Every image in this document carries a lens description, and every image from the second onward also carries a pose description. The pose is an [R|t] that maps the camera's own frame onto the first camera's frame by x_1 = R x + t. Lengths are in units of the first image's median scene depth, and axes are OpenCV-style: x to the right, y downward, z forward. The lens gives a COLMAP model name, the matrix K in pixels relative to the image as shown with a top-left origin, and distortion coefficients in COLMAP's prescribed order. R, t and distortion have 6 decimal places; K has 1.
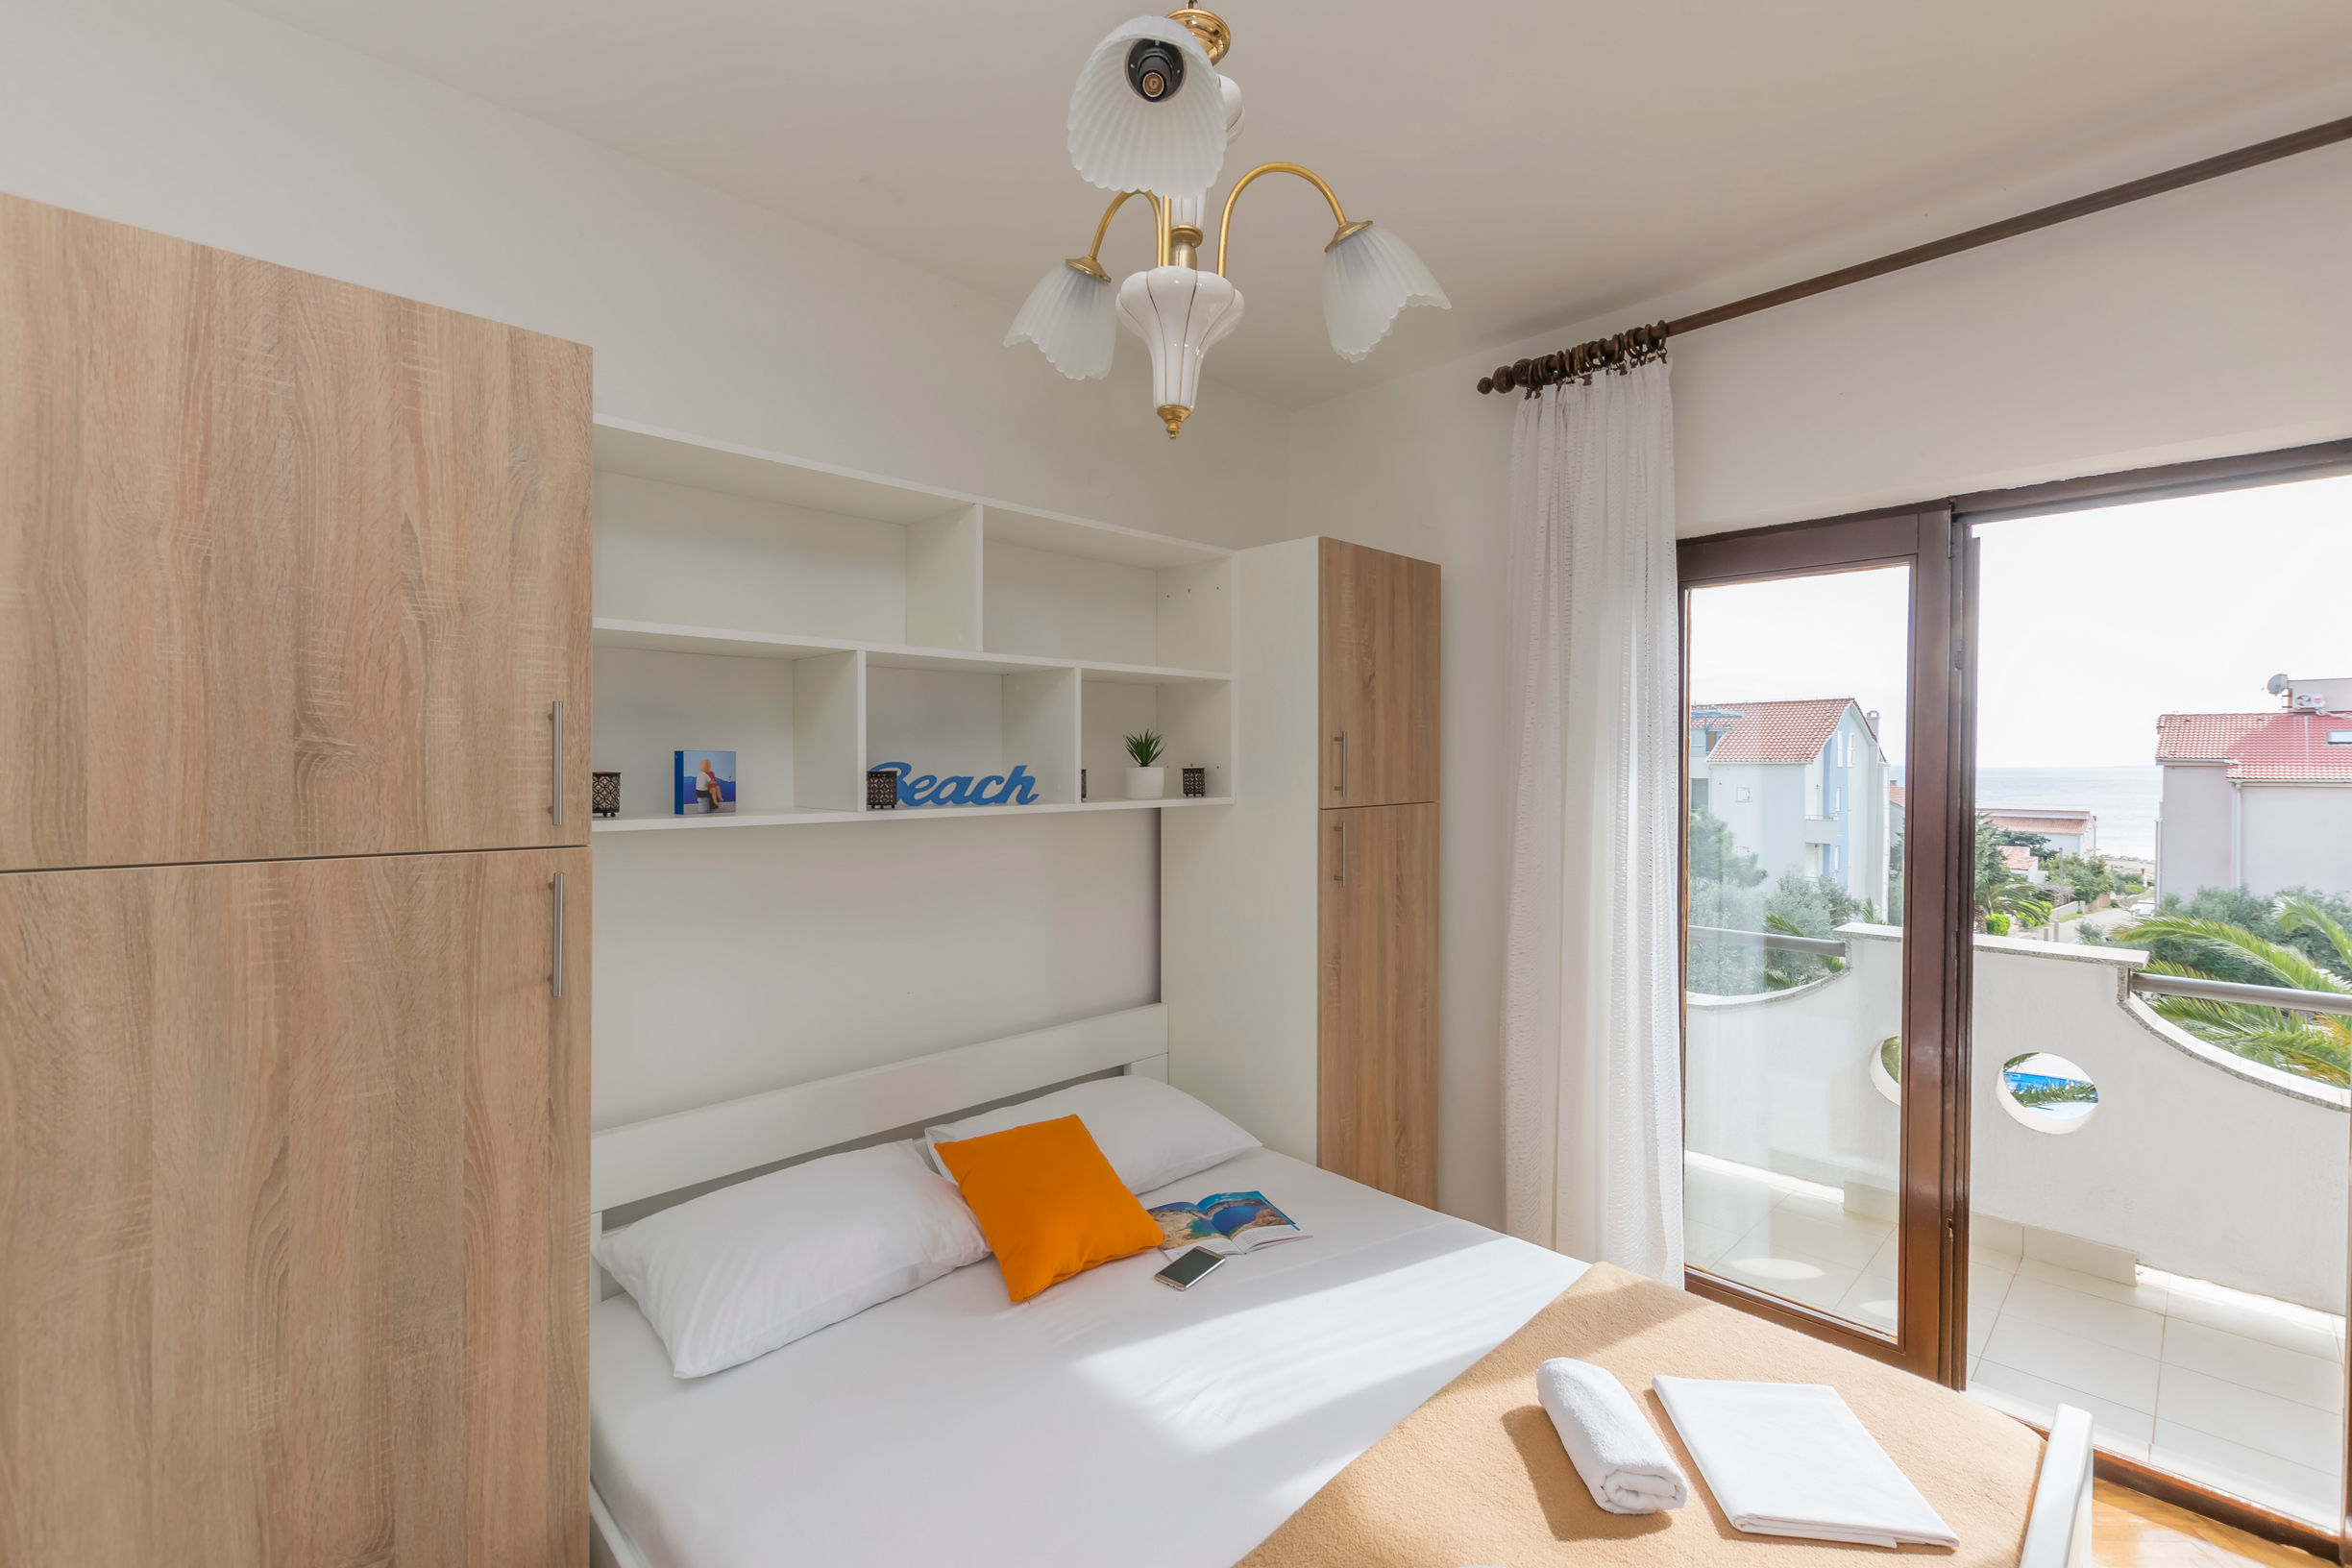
lens RADIAL K [[1018.5, 0, 1178.2], [0, 1018.5, 793.2], [0, 0, 1]] dist [0.001487, -0.000859]
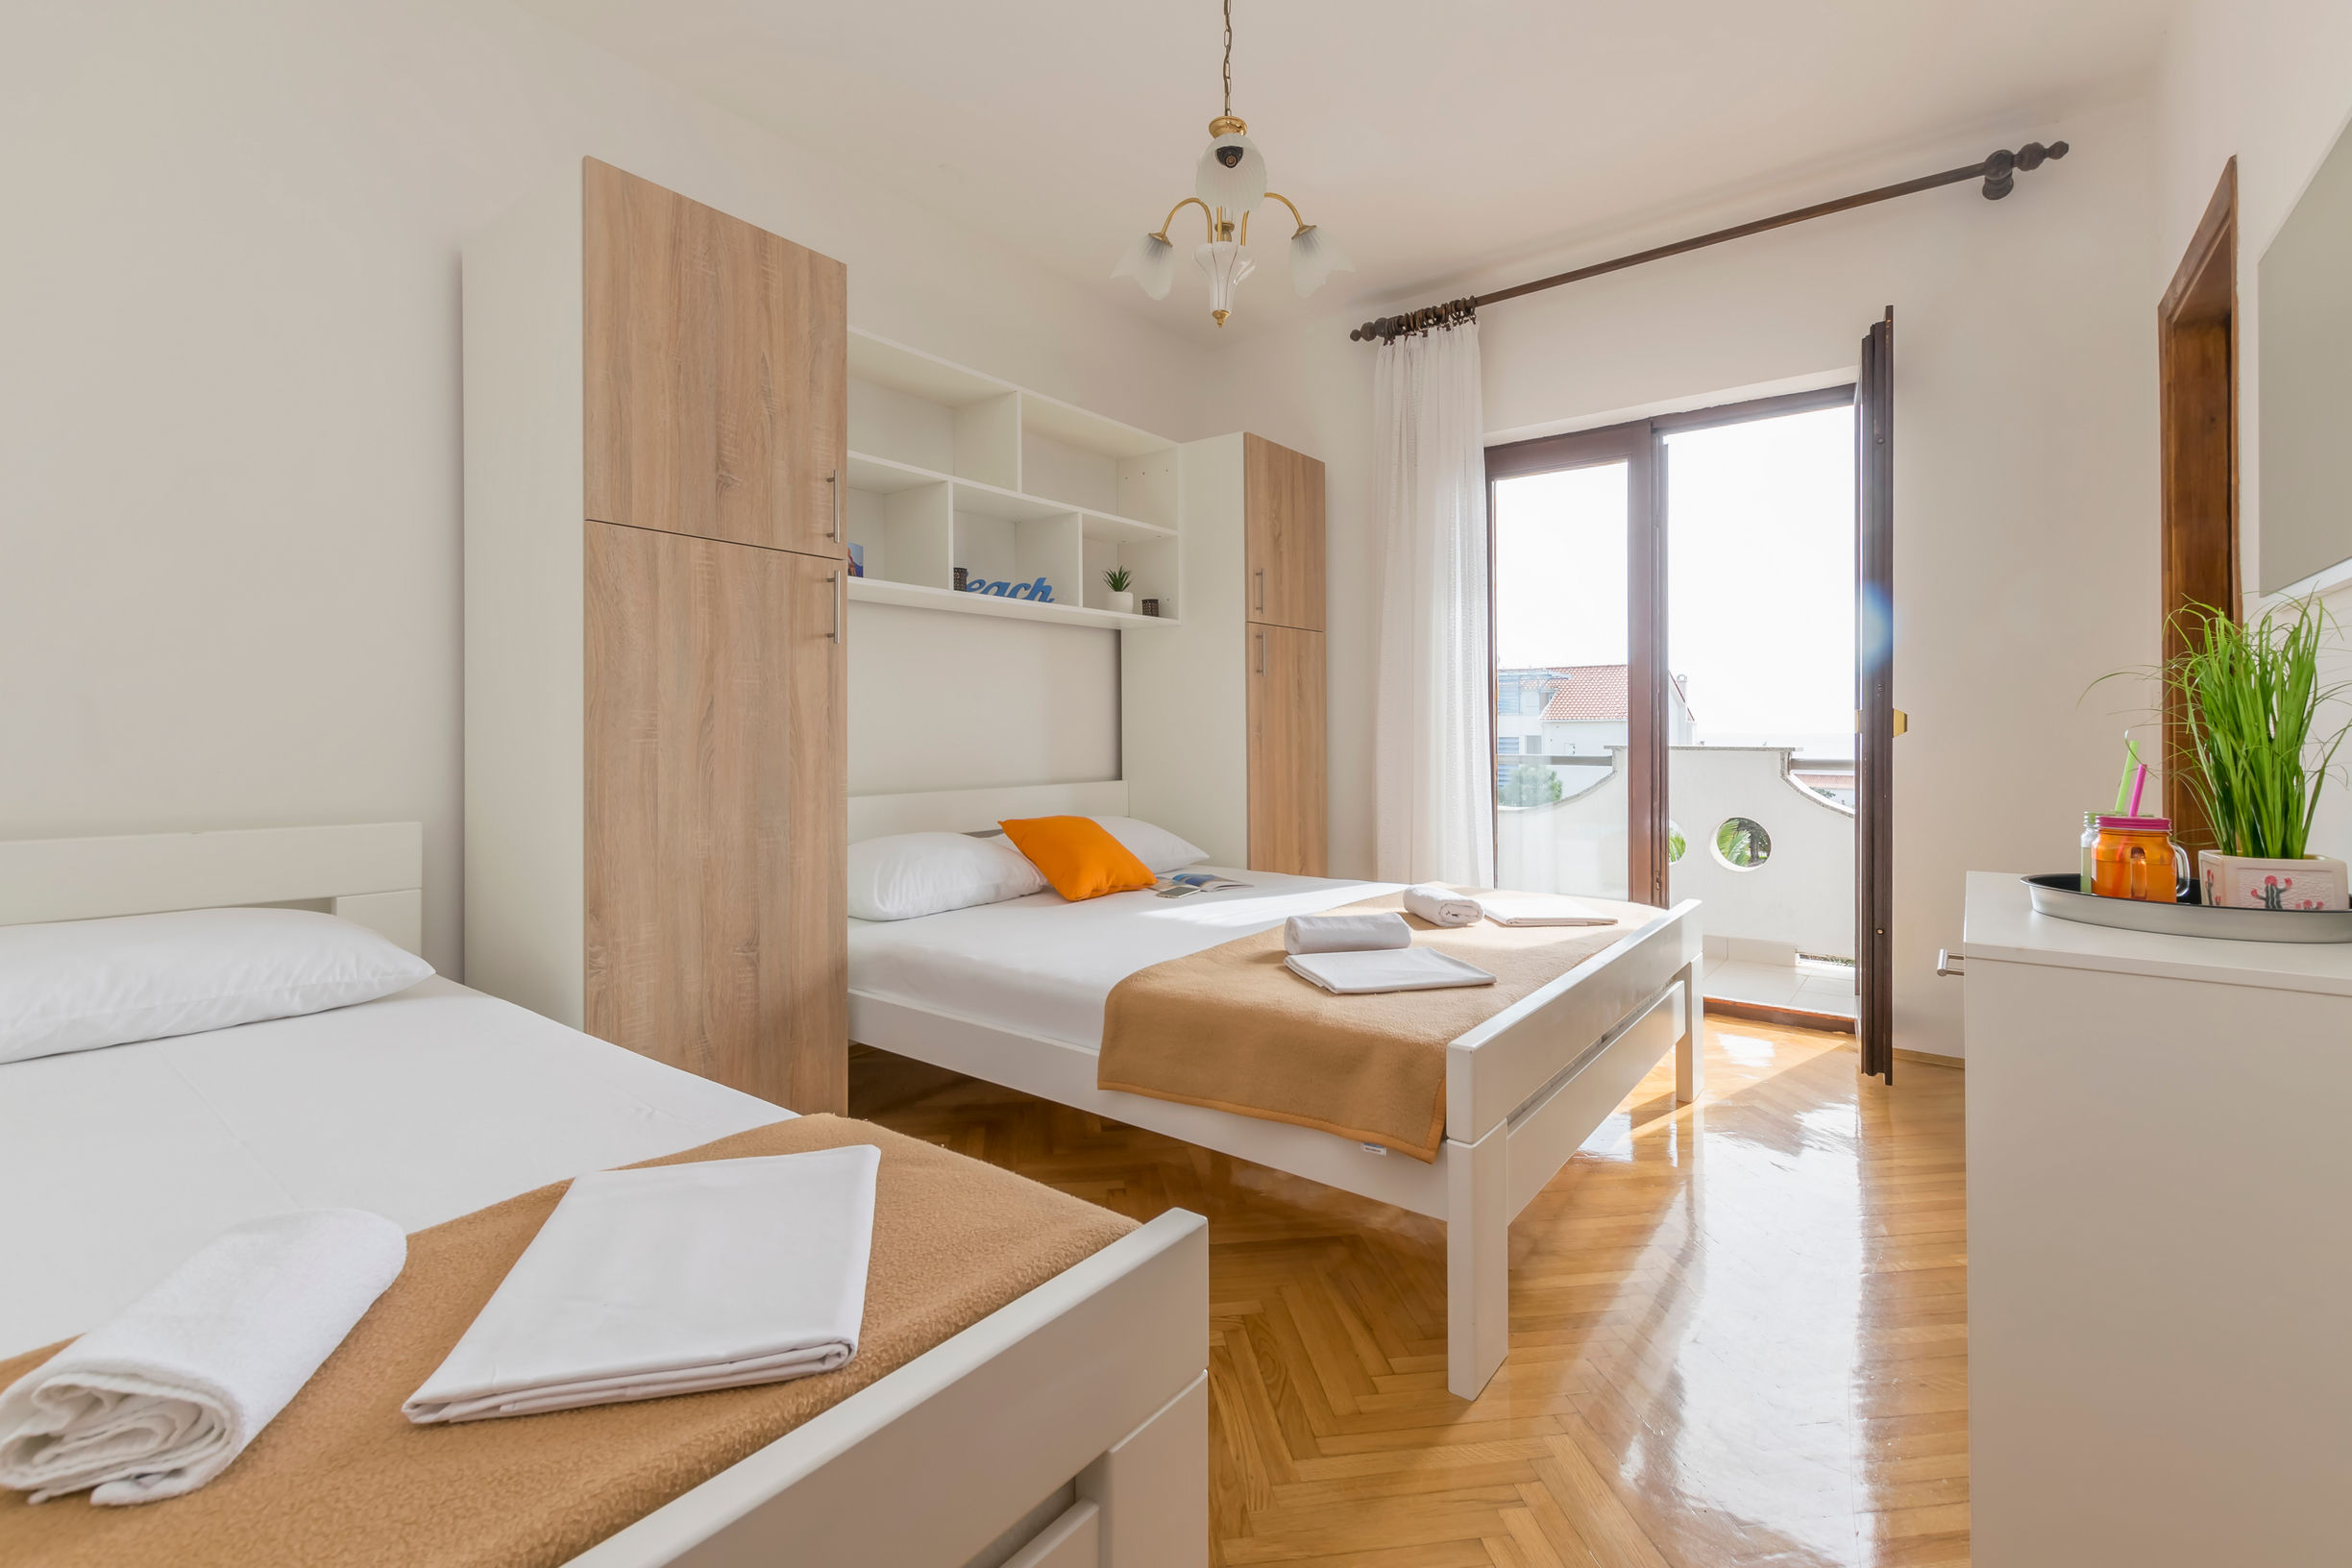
lens RADIAL K [[1029.6, 0, 1174.3], [0, 1029.6, 705.4], [0, 0, 1]] dist [-0.000431, -0.000003]
pose [[0.990739, 0.005565, 0.135669, -0.163068], [0.001296, 0.998727, -0.050430, 0.217012], [-0.135777, 0.050139, 0.989470, -0.413746]]
